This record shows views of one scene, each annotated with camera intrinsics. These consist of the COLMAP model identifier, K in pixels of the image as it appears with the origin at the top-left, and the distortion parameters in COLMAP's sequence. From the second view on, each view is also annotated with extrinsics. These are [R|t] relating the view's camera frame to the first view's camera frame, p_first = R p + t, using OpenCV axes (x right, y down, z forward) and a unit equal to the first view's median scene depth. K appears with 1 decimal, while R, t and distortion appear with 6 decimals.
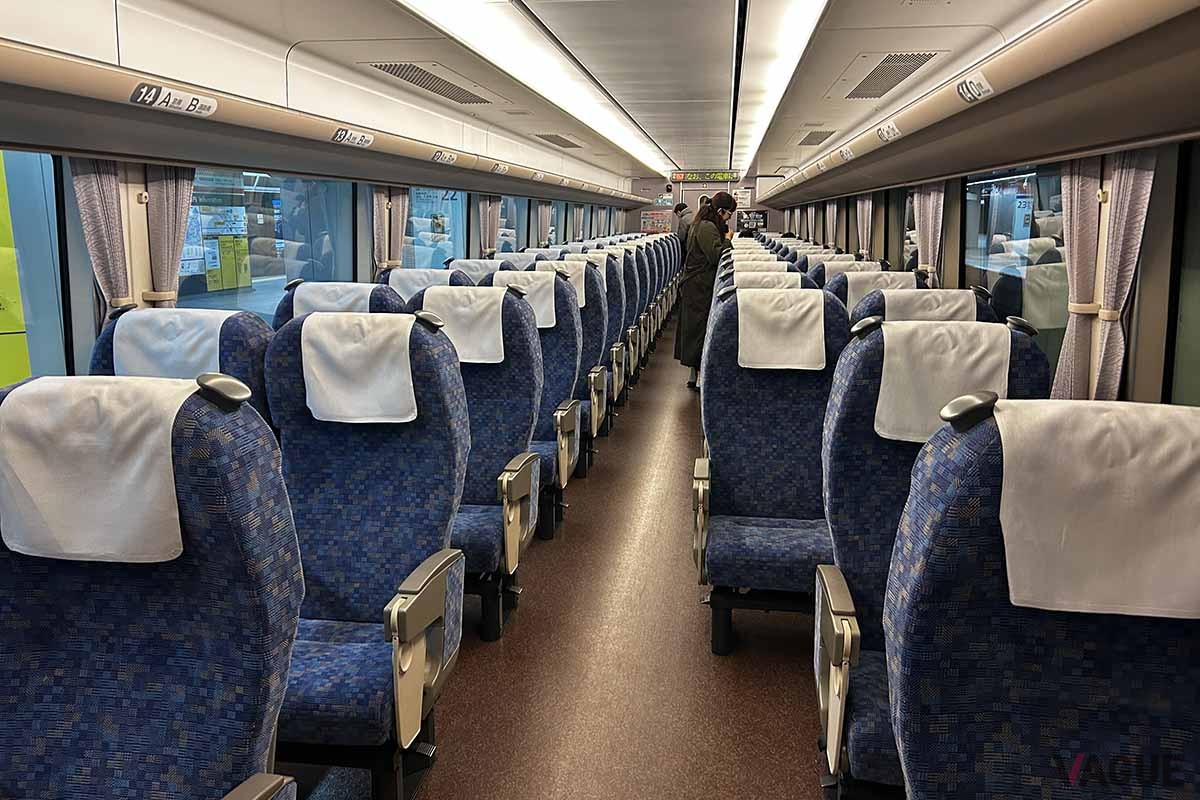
lens RADIAL K [[878.3, 0, 605.1], [0, 878.3, 405.1], [0, 0, 1]] dist [0.043980, -0.061493]
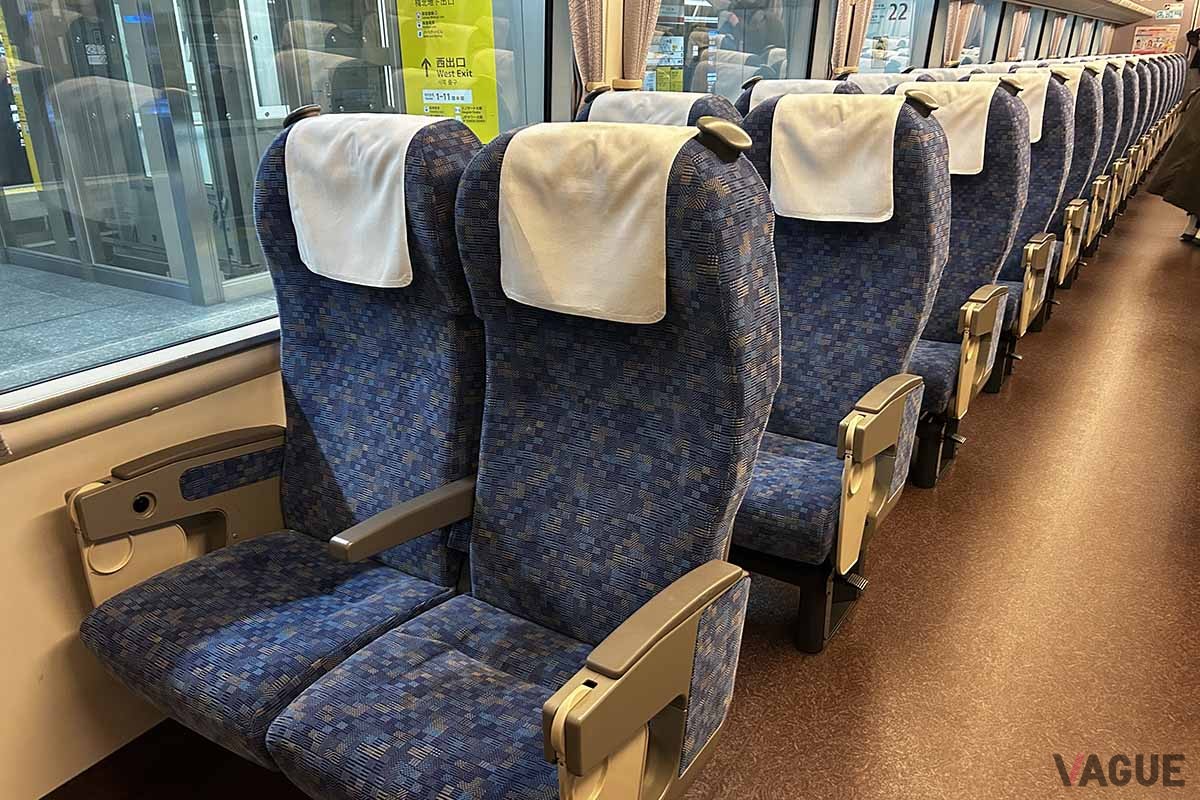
lens RADIAL K [[878.3, 0, 605.1], [0, 878.3, 405.1], [0, 0, 1]] dist [0.043980, -0.061493]
pose [[0.898927, 0.141645, -0.414569, -0.093903], [-0.070178, 0.980628, 0.182878, 0.064016], [0.432442, -0.135300, 0.891453, 0.091595]]
